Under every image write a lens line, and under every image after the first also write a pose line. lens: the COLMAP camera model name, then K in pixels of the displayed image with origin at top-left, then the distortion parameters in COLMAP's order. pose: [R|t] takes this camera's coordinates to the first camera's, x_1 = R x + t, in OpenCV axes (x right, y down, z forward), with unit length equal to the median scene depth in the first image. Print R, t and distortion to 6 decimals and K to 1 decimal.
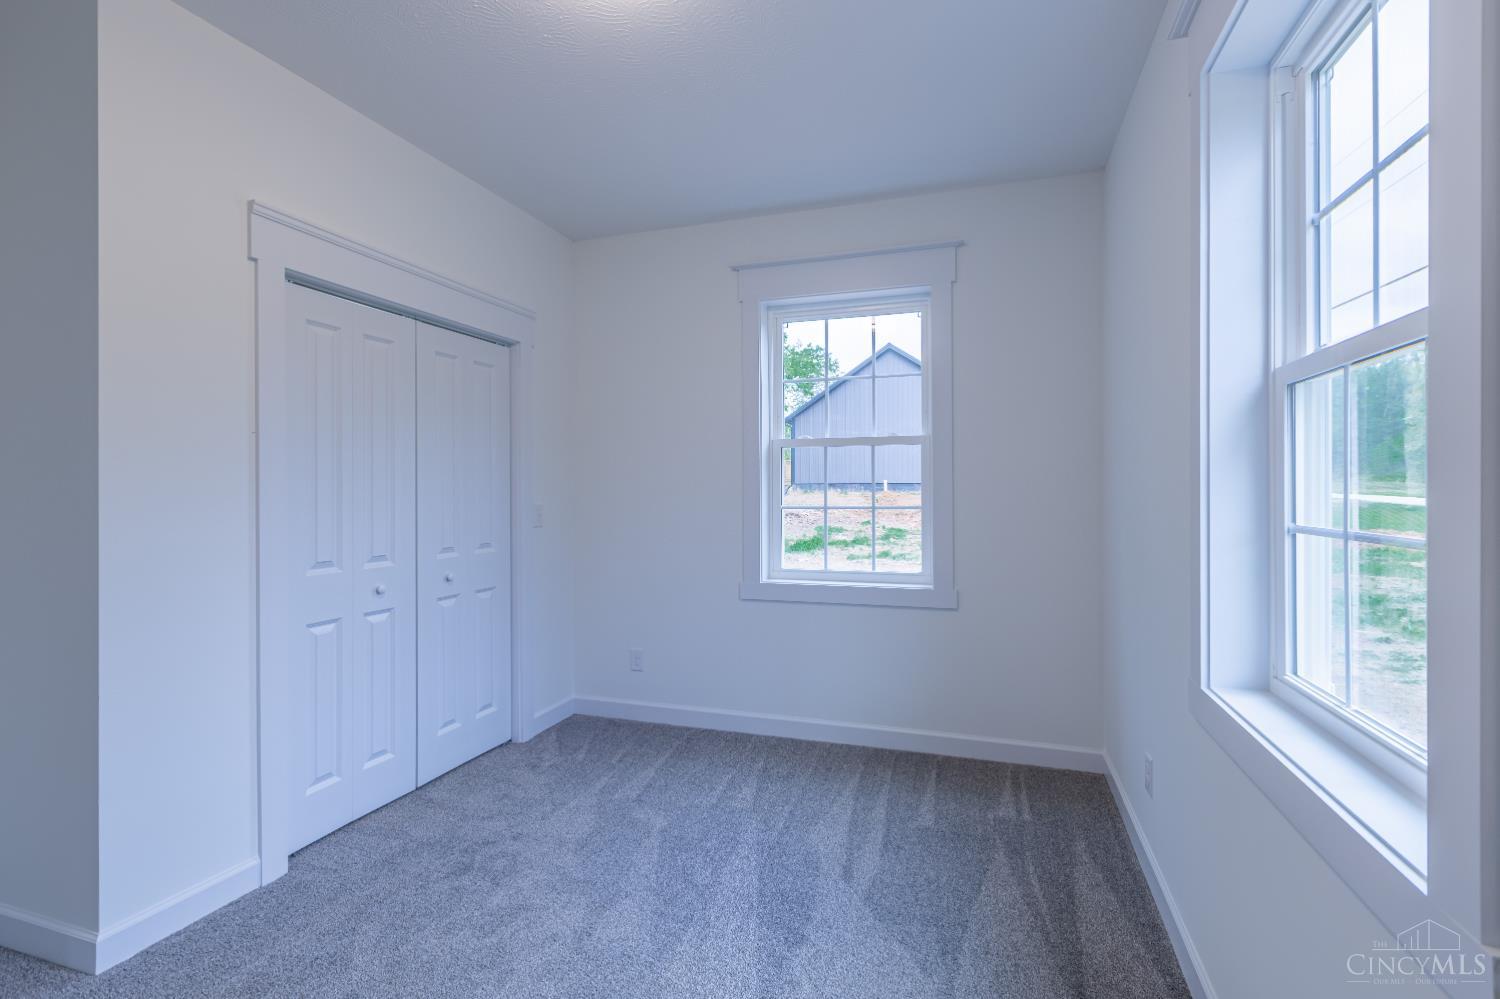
lens RADIAL K [[679.5, 0, 757.0], [0, 679.5, 499.6], [0, 0, 1]] dist [-0.000067, 0.000005]
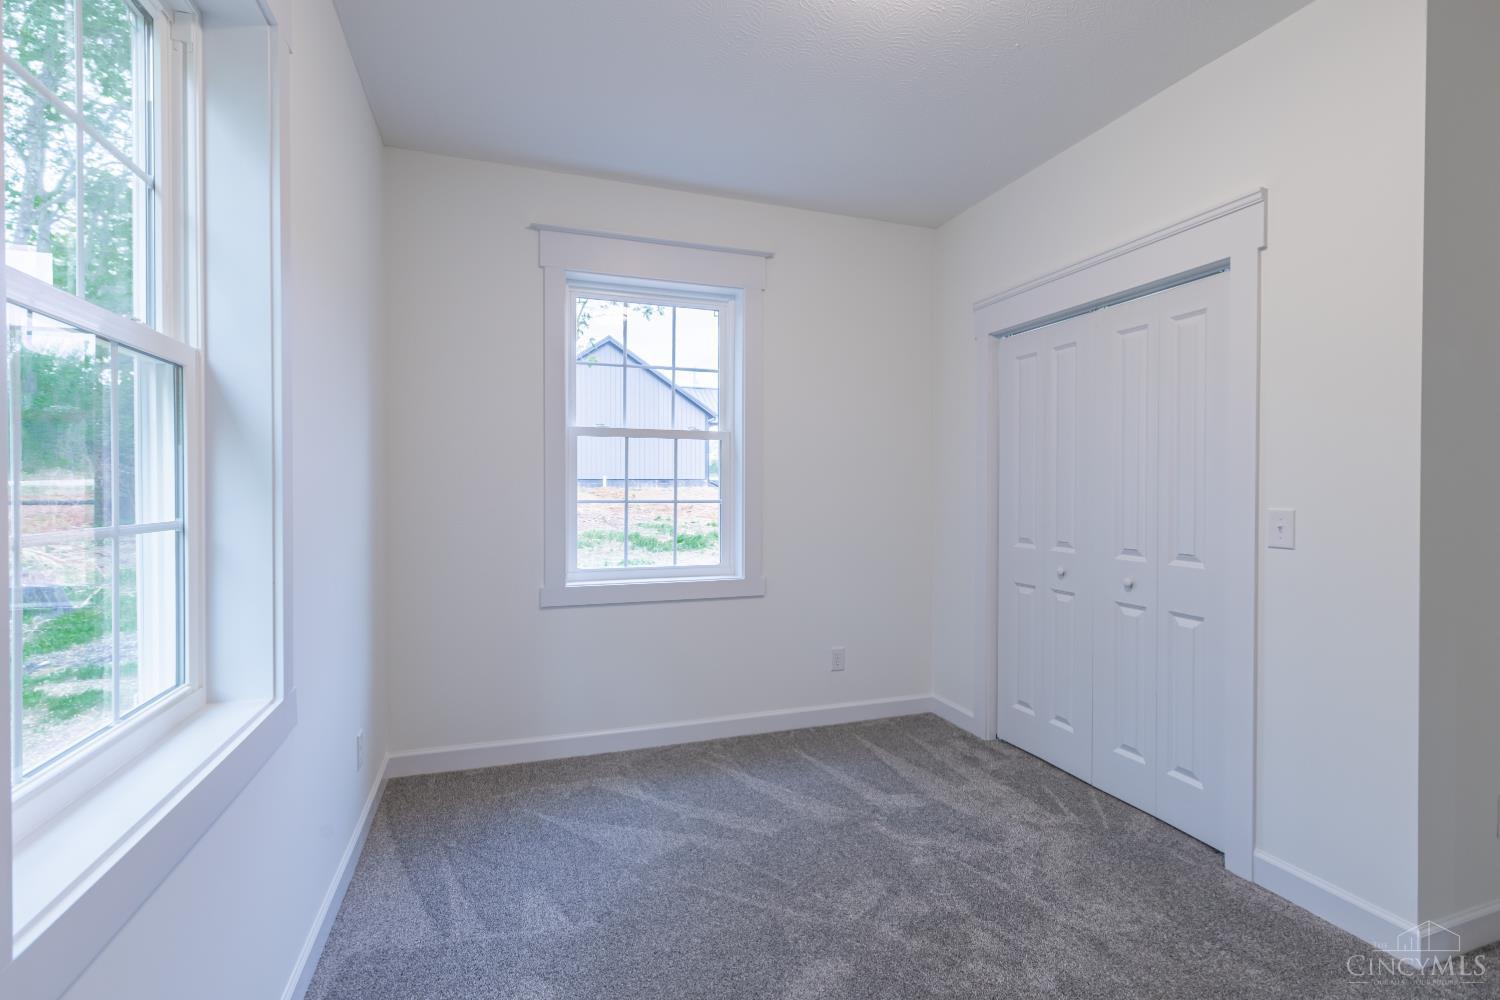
lens RADIAL K [[704.0, 0, 751.3], [0, 704.0, 495.4], [0, 0, 1]] dist [0.002004, 0.000132]
pose [[0.793856, -0.003127, 0.608097, -0.366249], [0.001864, 0.999995, 0.002708, 0.000381], [-0.608103, -0.001017, 0.793858, 0.120170]]
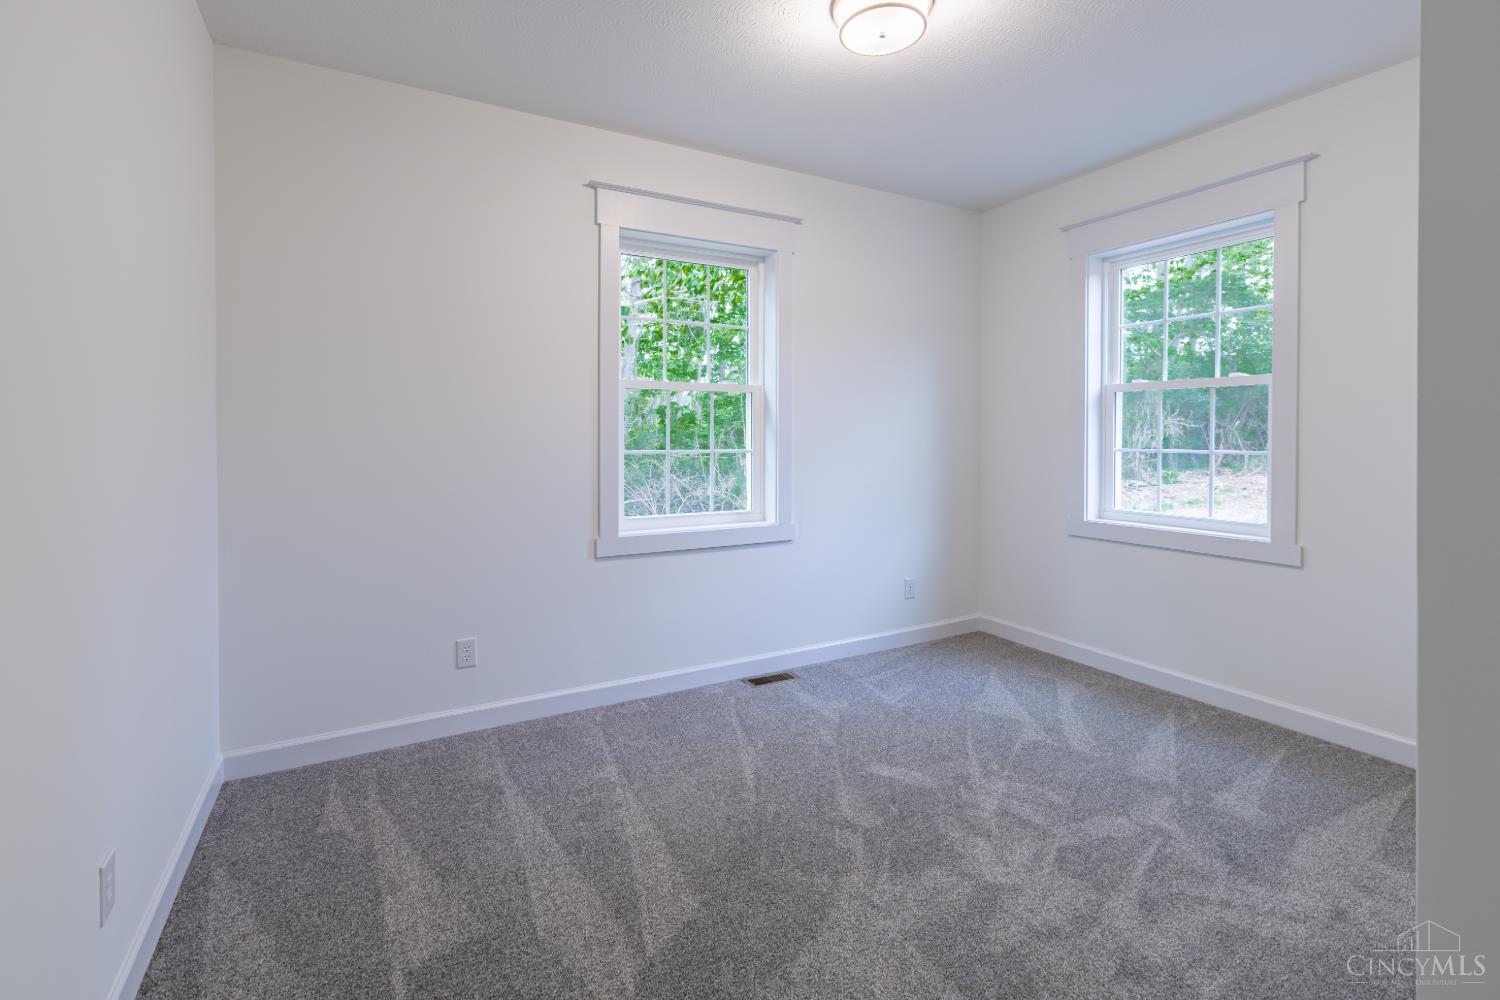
lens RADIAL K [[692.0, 0, 742.6], [0, 692.0, 434.5], [0, 0, 1]] dist [0.039005, 0.000087]
pose [[0.738120, 0.001940, -0.674667, 0.346409], [-0.007729, 0.999955, -0.005581, -0.002090], [0.674626, 0.009334, 0.738101, -0.170383]]
